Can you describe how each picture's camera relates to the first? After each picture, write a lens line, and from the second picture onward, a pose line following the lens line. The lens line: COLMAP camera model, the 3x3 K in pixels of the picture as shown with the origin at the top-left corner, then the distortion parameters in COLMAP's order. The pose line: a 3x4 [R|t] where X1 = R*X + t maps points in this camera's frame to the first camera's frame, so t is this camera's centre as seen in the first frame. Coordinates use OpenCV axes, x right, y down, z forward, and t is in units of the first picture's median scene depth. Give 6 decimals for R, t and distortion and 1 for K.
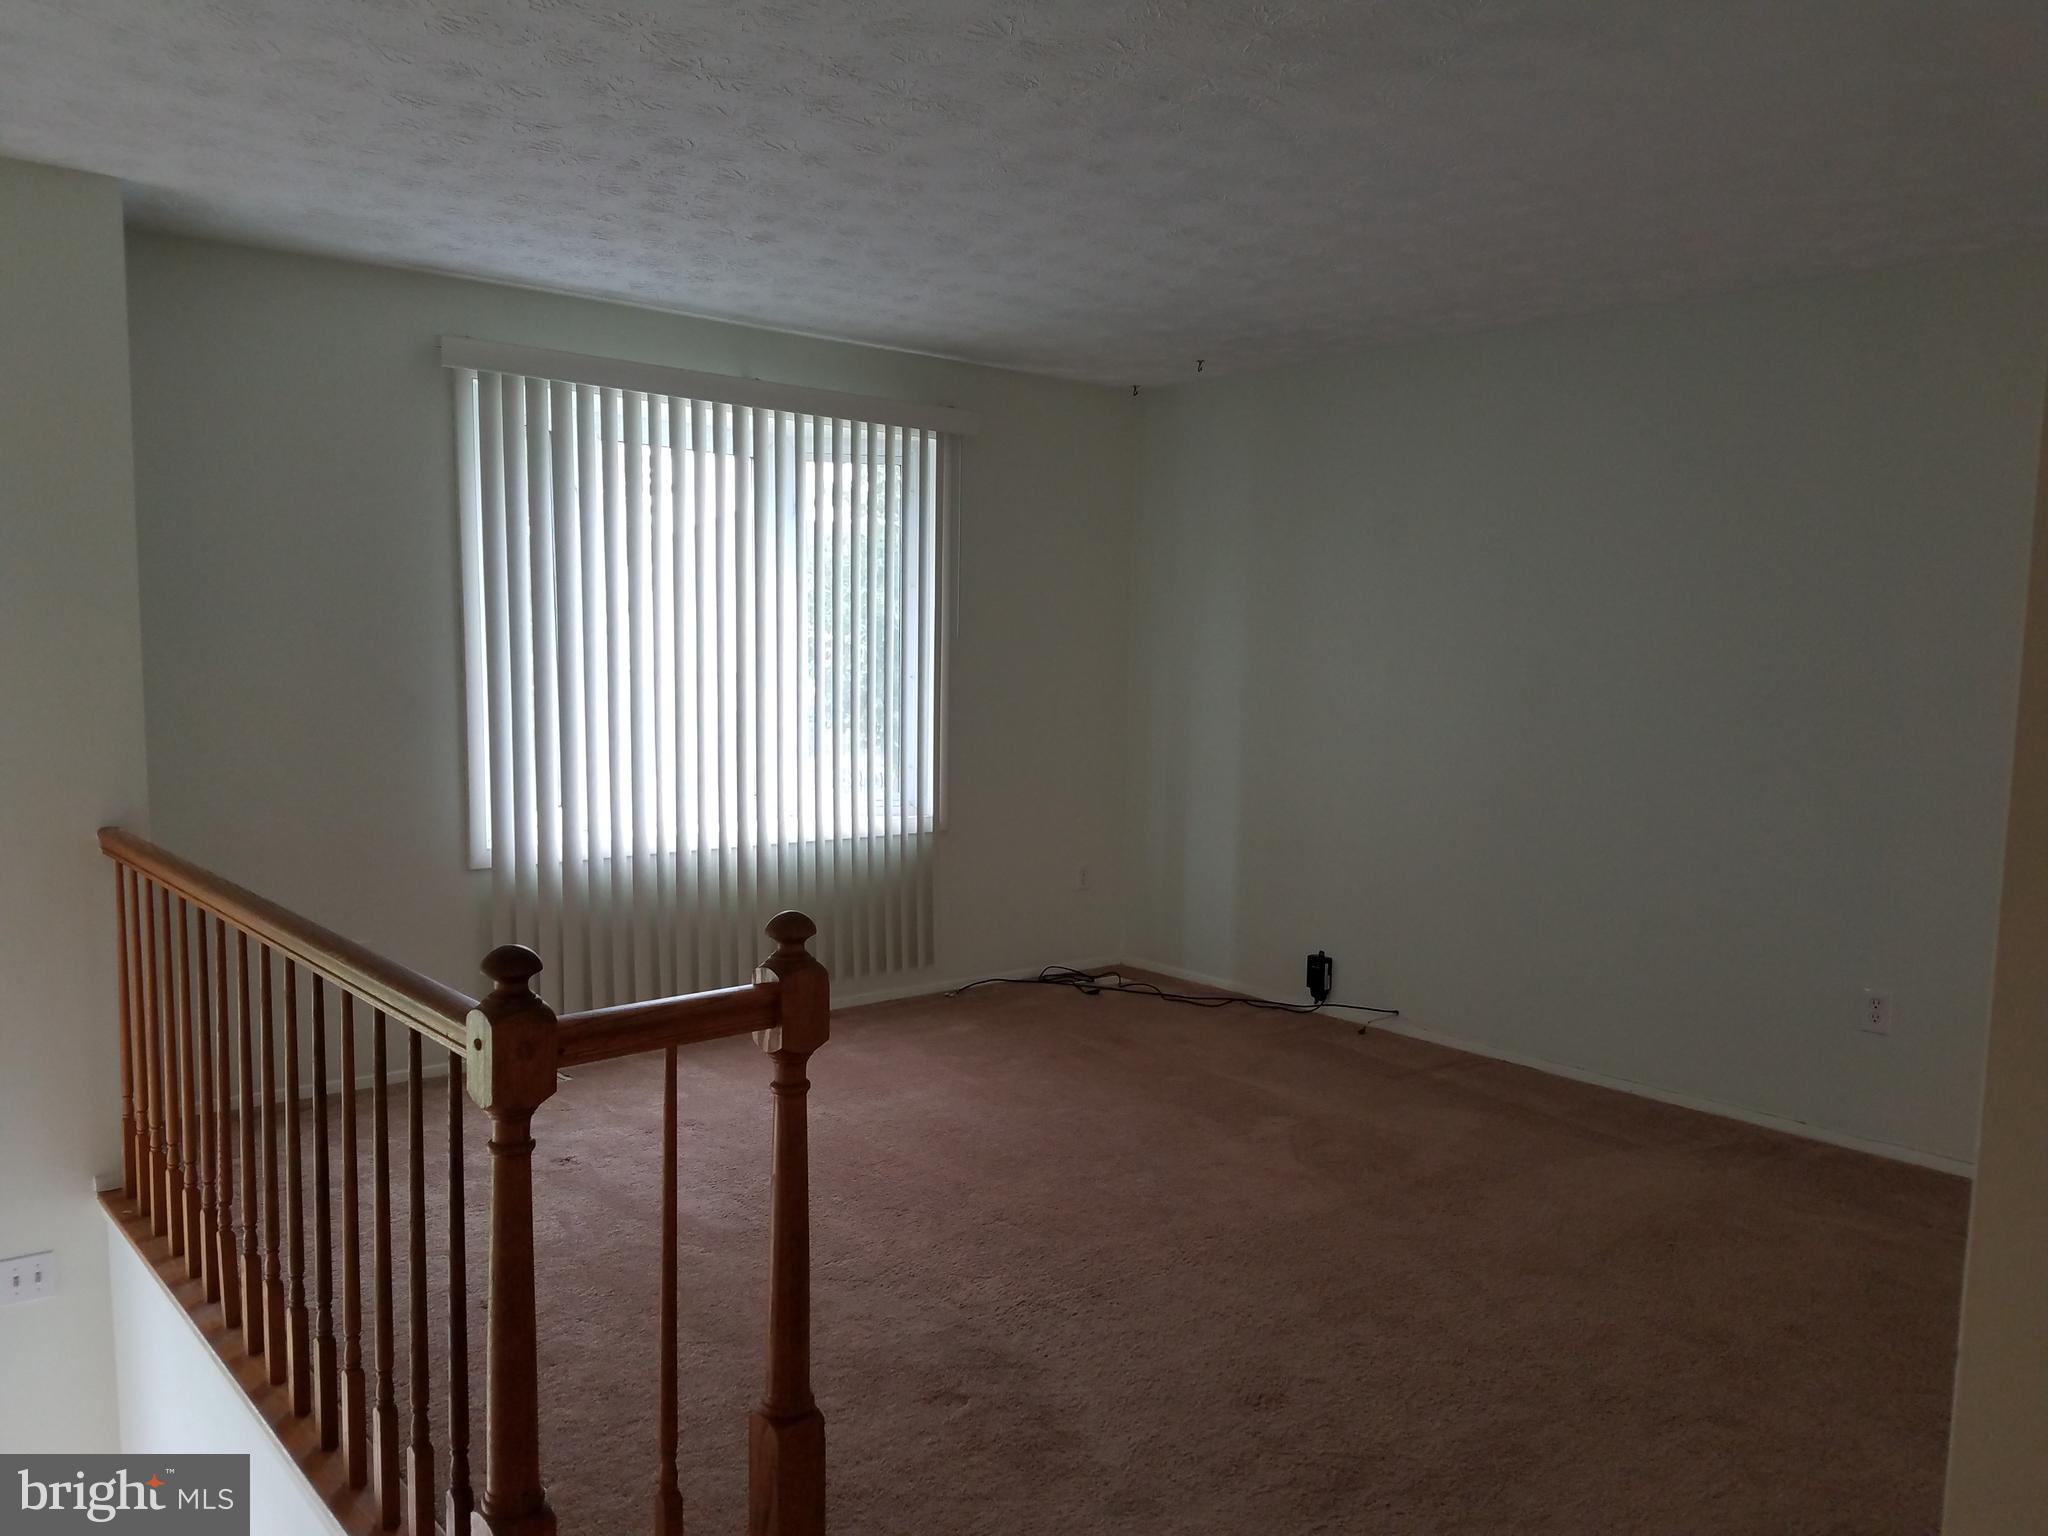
lens RADIAL K [[1567.9, 0, 1014.5], [0, 1567.9, 810.6], [0, 0, 1]] dist [0.302799, -0.549925]
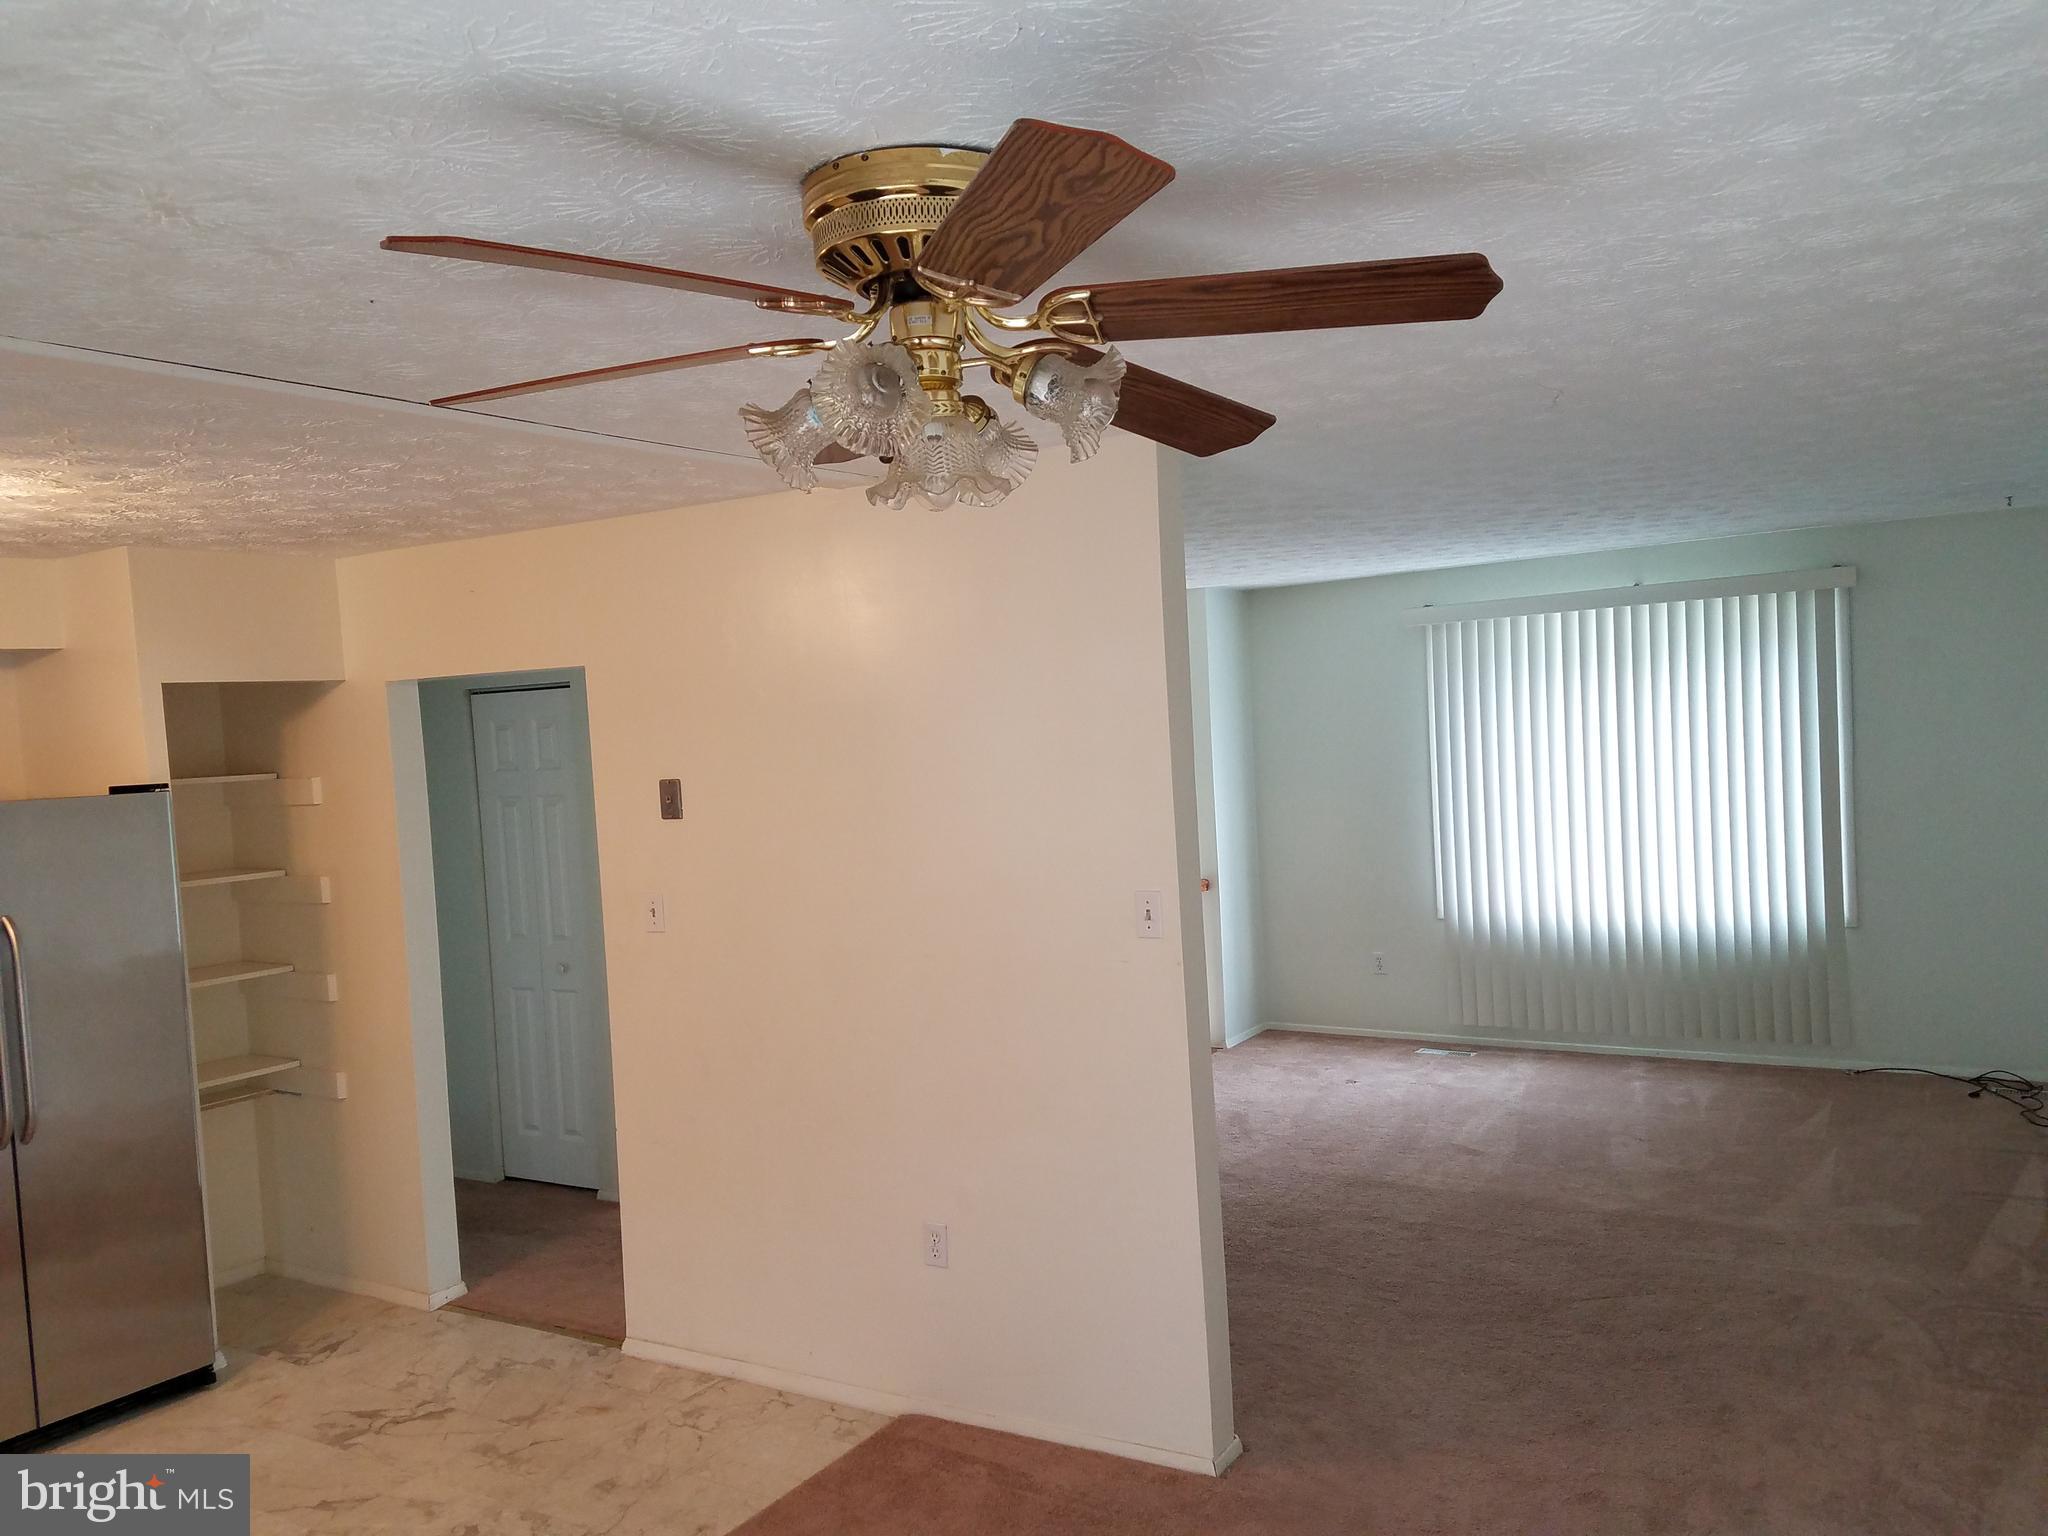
lens RADIAL K [[1567.9, 0, 1014.5], [0, 1567.9, 810.6], [0, 0, 1]] dist [0.302799, -0.549925]
pose [[0.313505, 0.011401, -0.949518, 1.032101], [-0.038834, 0.999245, -0.000824, -0.055566], [0.948792, 0.037132, 0.313711, 0.065141]]
